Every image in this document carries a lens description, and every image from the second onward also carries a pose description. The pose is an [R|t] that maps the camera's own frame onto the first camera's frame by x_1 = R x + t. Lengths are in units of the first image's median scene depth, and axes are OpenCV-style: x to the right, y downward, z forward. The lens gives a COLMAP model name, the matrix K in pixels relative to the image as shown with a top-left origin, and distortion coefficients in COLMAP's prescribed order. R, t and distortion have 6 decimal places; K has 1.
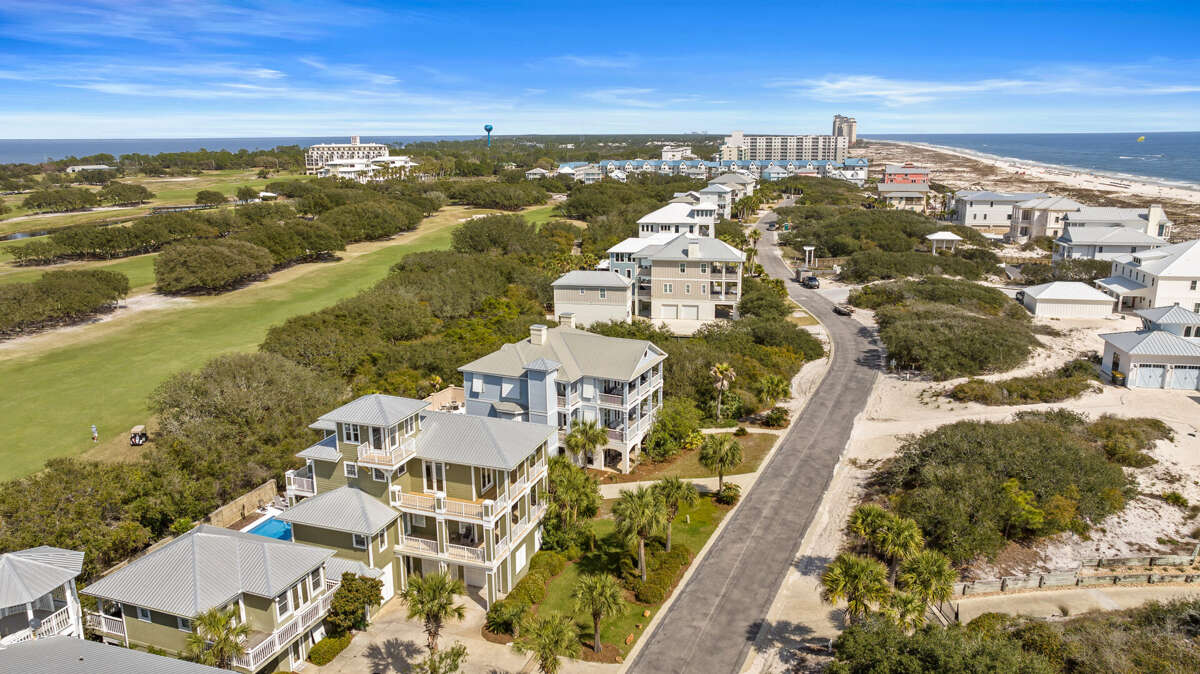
lens RADIAL K [[849.7, 0, 607.1], [0, 849.7, 330.2], [0, 0, 1]] dist [-0.010970, -0.002554]
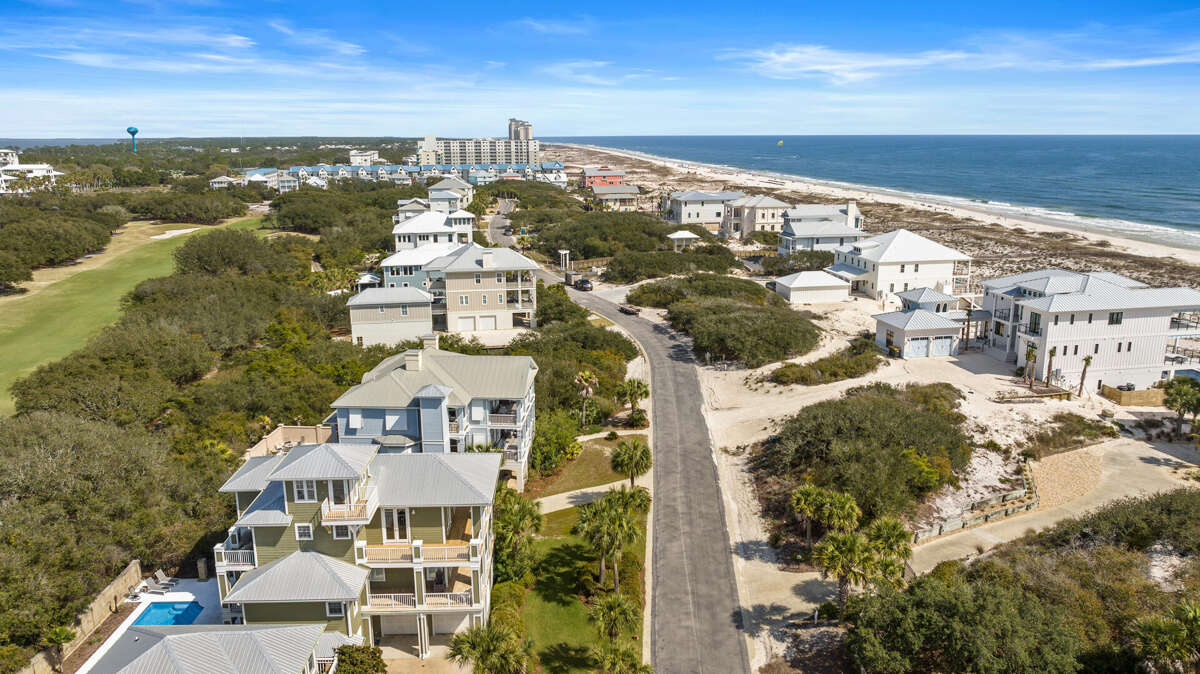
lens RADIAL K [[849.7, 0, 607.1], [0, 849.7, 330.2], [0, 0, 1]] dist [-0.010970, -0.002554]
pose [[0.930243, -0.079876, 0.358145, -0.107746], [0.080887, 0.996649, 0.012183, -0.011014], [-0.357918, 0.017637, 0.933586, 0.018445]]
